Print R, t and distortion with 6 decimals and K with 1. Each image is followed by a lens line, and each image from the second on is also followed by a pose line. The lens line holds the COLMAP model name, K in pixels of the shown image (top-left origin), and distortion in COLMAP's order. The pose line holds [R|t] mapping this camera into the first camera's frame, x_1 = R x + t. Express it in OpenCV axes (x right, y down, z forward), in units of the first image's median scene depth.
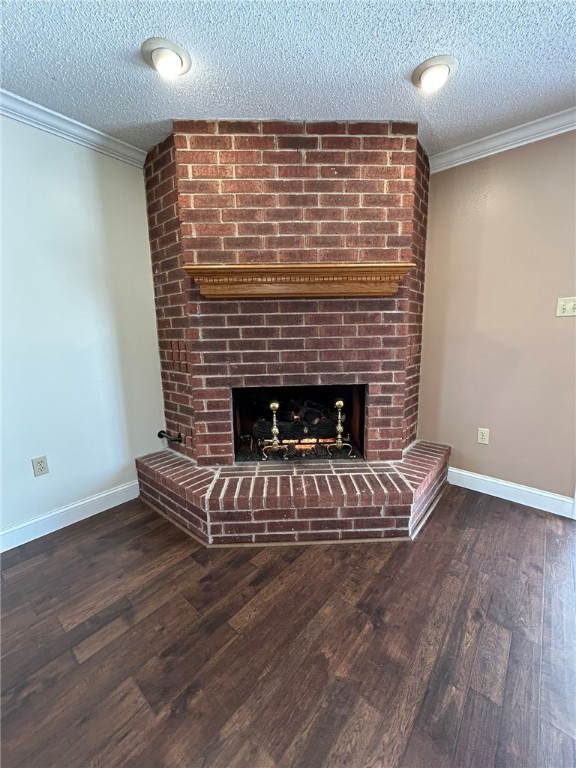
lens RADIAL K [[309.1, 0, 288.0], [0, 309.1, 384.0], [0, 0, 1]] dist [-0.000553, -0.001942]
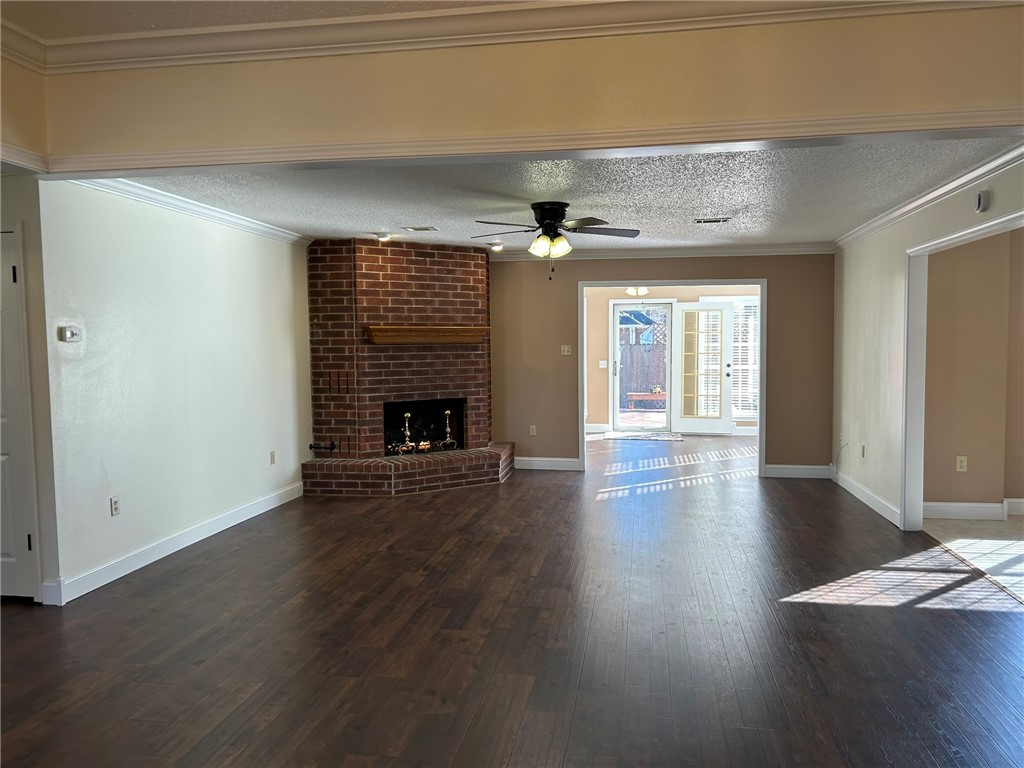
lens RADIAL K [[773.2, 0, 523.1], [0, 773.2, 385.9], [0, 0, 1]] dist [0.036242, -0.006878]
pose [[0.857778, -0.018876, 0.513674, -1.620152], [0.078555, 0.992401, -0.094711, 0.360880], [-0.507982, 0.121593, 0.852742, -2.677627]]
